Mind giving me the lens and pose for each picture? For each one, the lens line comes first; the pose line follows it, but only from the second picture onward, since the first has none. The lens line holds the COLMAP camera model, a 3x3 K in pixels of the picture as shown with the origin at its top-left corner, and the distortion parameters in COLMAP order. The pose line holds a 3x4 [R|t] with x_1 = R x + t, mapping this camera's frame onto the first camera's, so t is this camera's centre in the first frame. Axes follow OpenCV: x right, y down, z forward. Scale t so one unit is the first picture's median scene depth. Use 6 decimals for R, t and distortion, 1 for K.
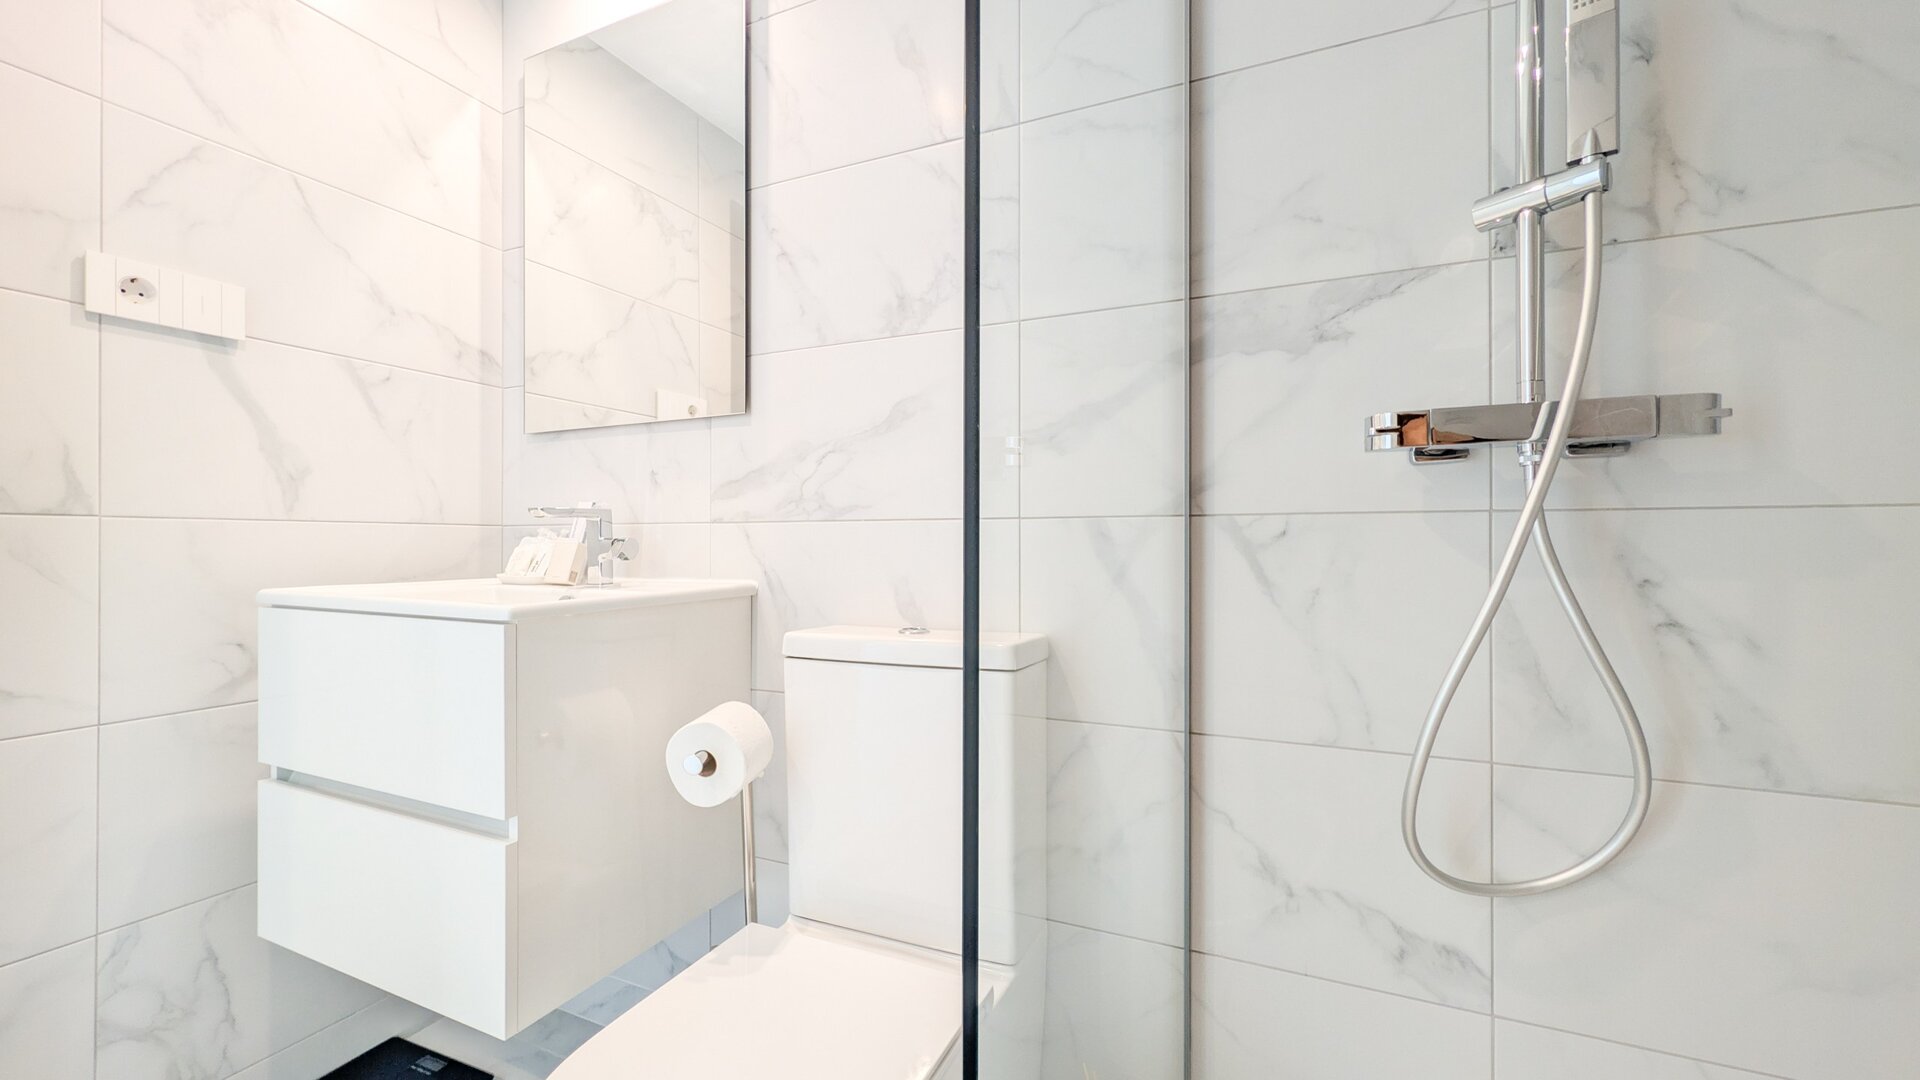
lens RADIAL K [[728.0, 0, 956.6], [0, 728.0, 547.8], [0, 0, 1]] dist [0.000834, 0.000235]
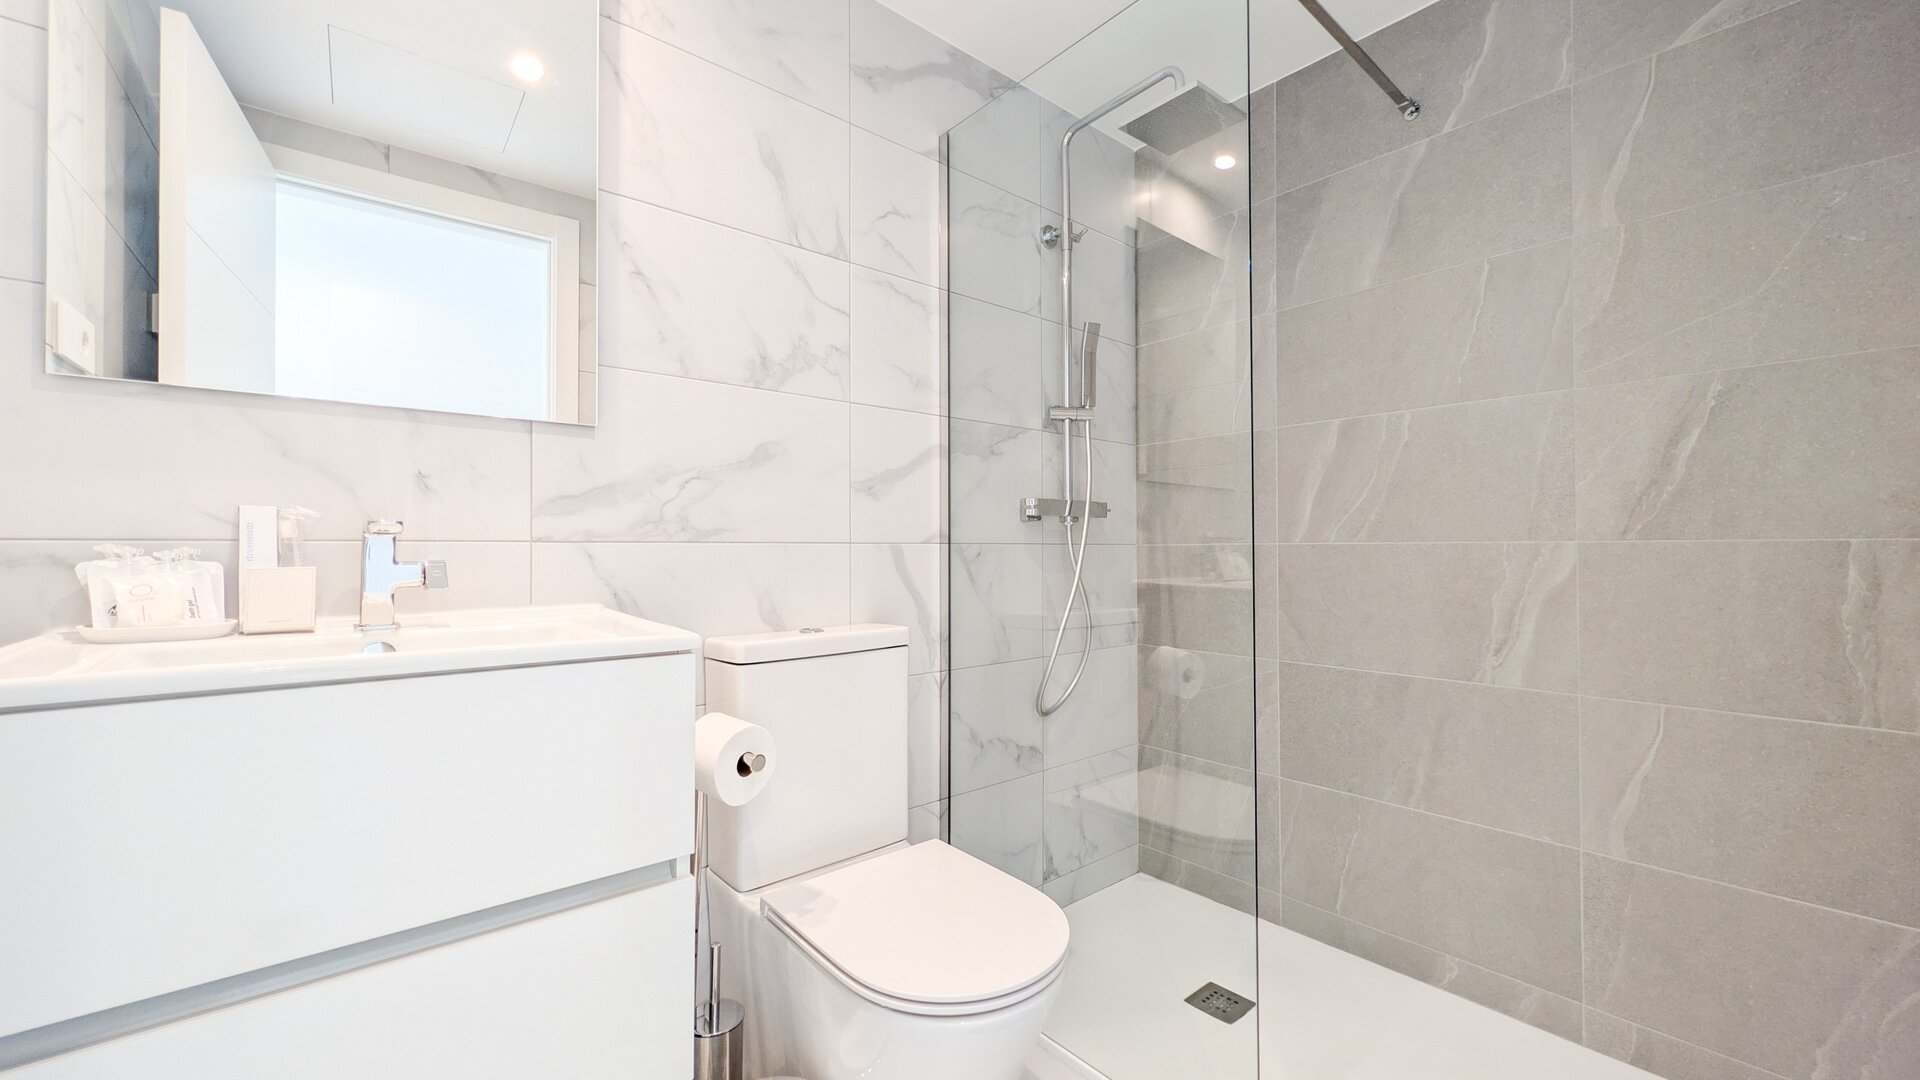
lens RADIAL K [[728.0, 0, 977.1], [0, 728.0, 543.0], [0, 0, 1]] dist [0.000834, 0.000235]
pose [[0.427435, 0.004882, 0.904033, -1.010227], [0.003597, 0.999968, -0.007100, -0.027764], [-0.904039, 0.006286, 0.427404, 0.169748]]
